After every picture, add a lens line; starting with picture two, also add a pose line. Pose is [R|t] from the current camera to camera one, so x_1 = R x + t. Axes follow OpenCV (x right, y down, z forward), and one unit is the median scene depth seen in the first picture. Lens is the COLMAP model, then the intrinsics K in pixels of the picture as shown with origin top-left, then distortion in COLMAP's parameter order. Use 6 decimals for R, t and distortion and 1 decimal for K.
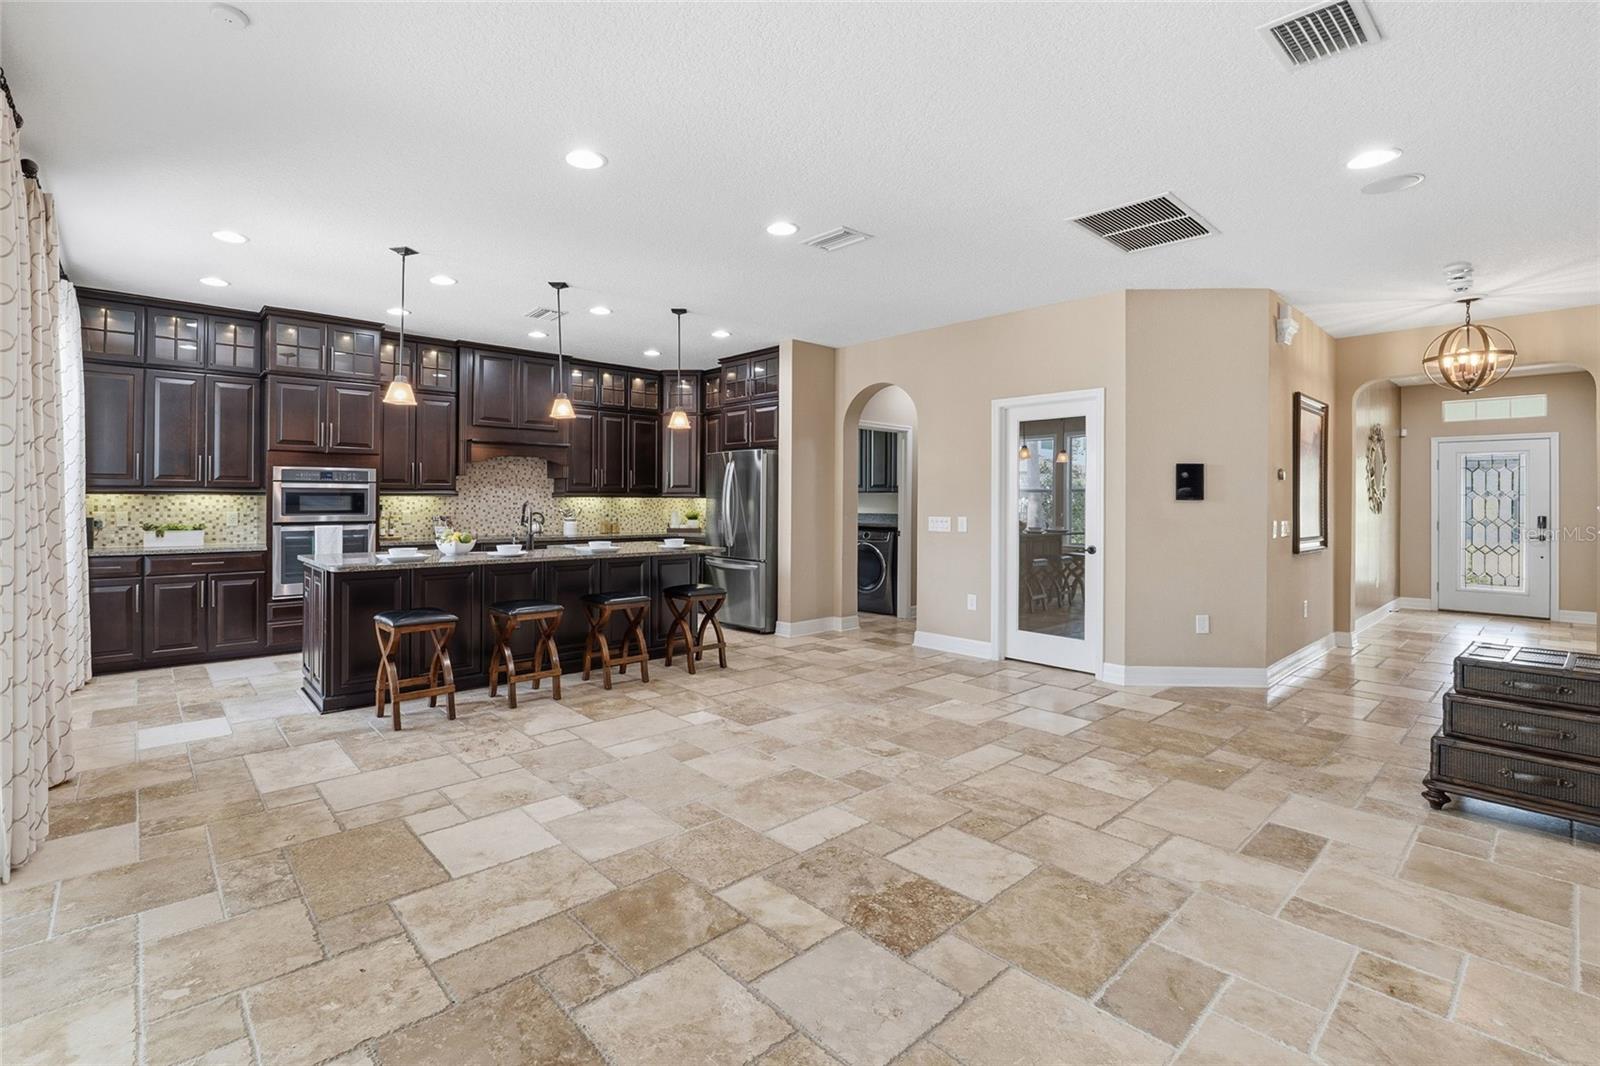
lens RADIAL K [[727.7, 0, 799.3], [0, 727.7, 514.1], [0, 0, 1]] dist [-0.002881, -0.000507]
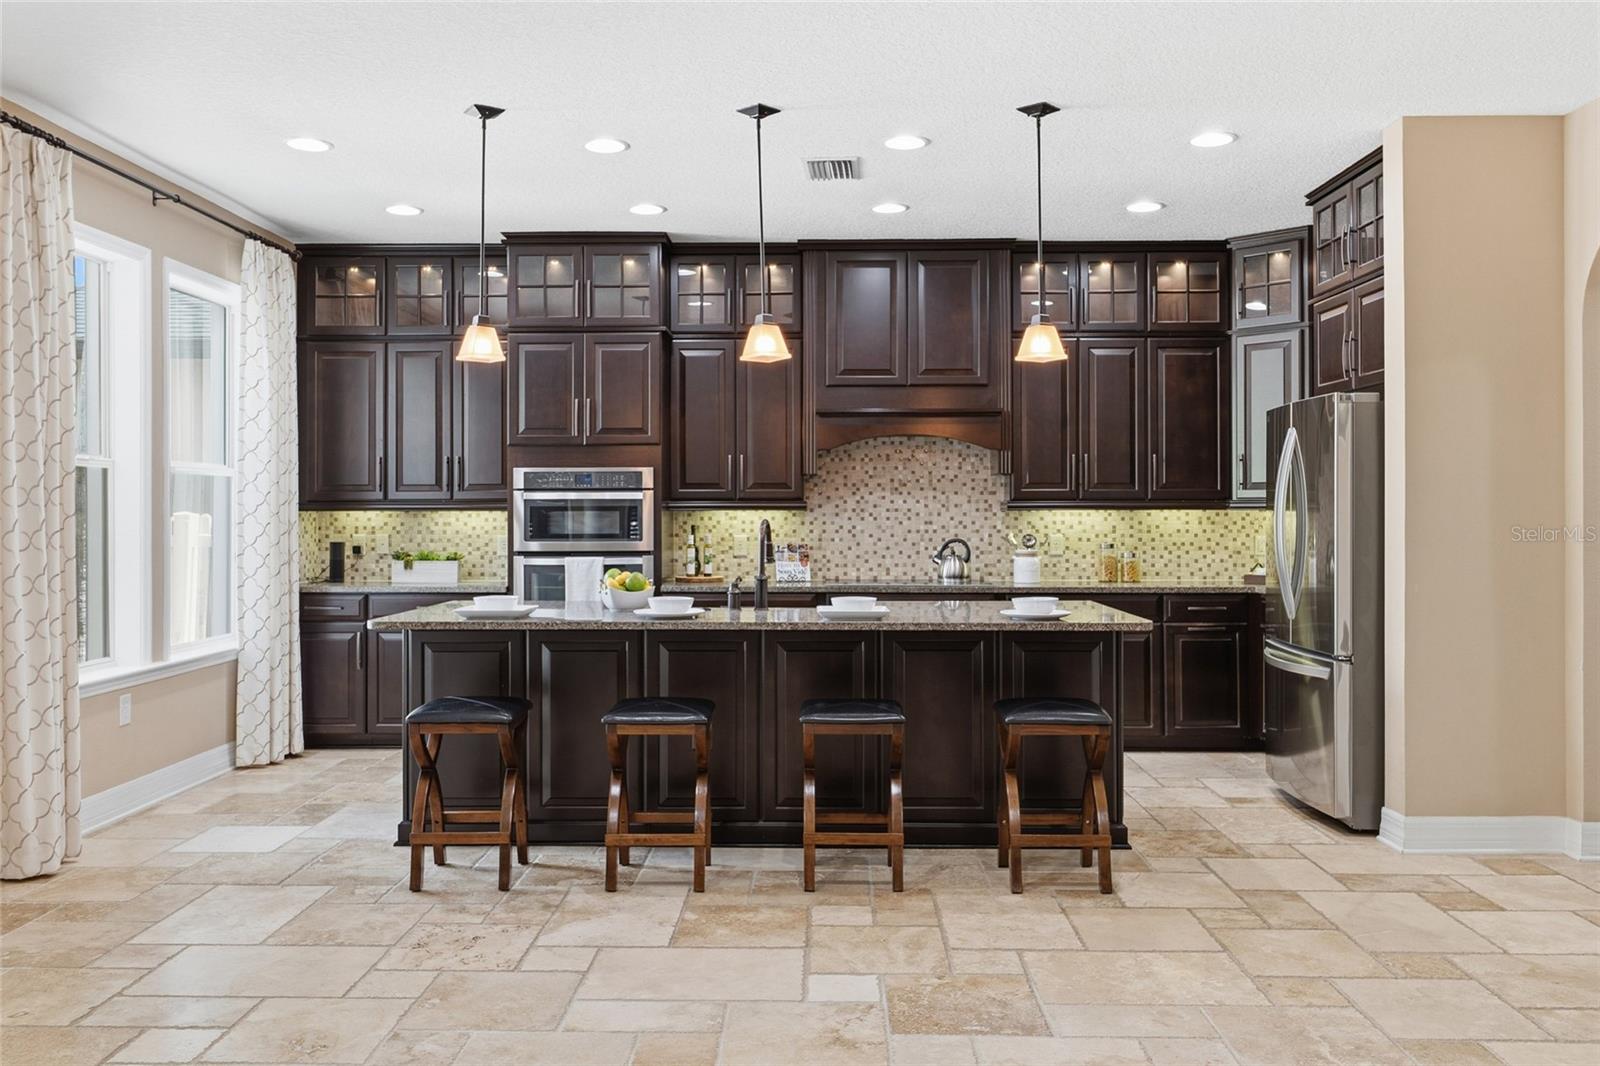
lens RADIAL K [[1338.4, 0, 800.0], [0, 1338.4, 533.0], [0, 0, 1]] dist [-0.007509, 0.004910]
pose [[0.723799, 0.003152, -0.690003, 0.328109], [-0.008325, 0.999957, -0.004165, -0.002590], [0.689960, 0.008758, 0.723794, 0.284601]]
